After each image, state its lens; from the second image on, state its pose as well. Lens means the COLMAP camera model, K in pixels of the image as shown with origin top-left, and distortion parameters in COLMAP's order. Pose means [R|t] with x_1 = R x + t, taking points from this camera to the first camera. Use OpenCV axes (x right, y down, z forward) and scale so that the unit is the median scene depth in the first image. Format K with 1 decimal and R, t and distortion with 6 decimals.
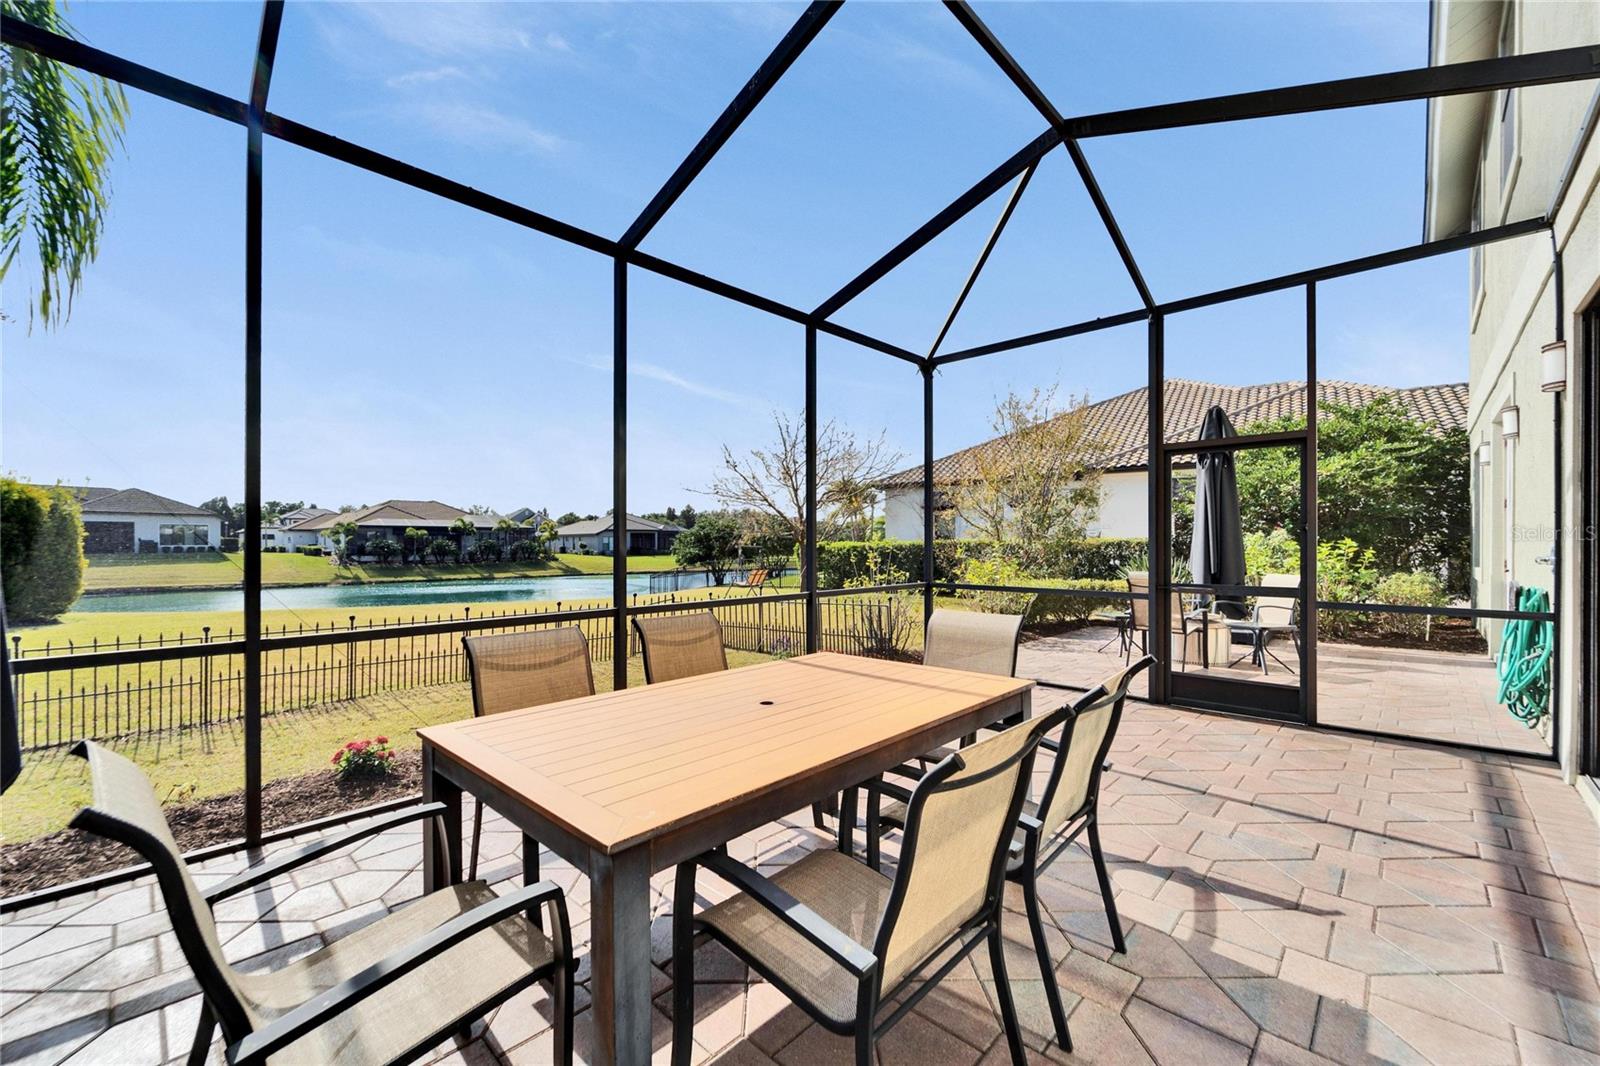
lens RADIAL K [[628.7, 0, 804.6], [0, 628.7, 539.2], [0, 0, 1]] dist [-0.001271, 0.000061]
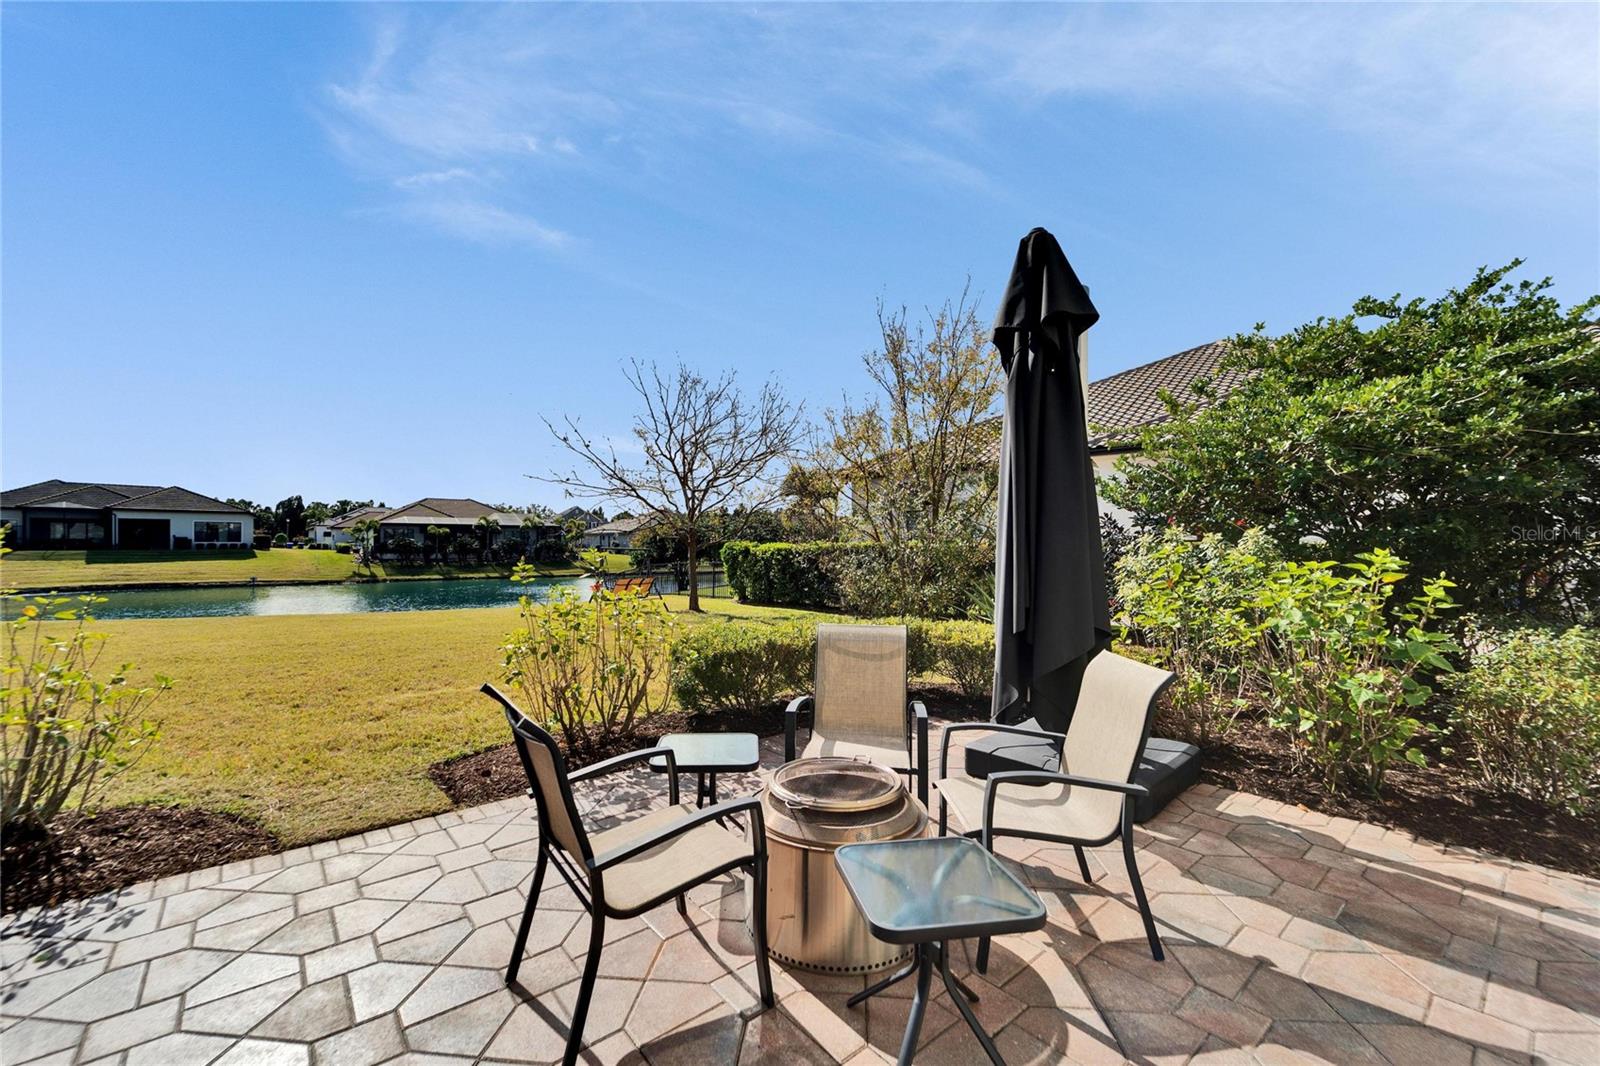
lens RADIAL K [[628.7, 0, 816.0], [0, 628.7, 531.7], [0, 0, 1]] dist [-0.001271, 0.000061]
pose [[0.994958, 0.004168, -0.100204, 0.073510], [-0.005299, 0.999925, -0.011024, -0.000742], [0.100151, 0.011499, 0.994906, 0.076153]]
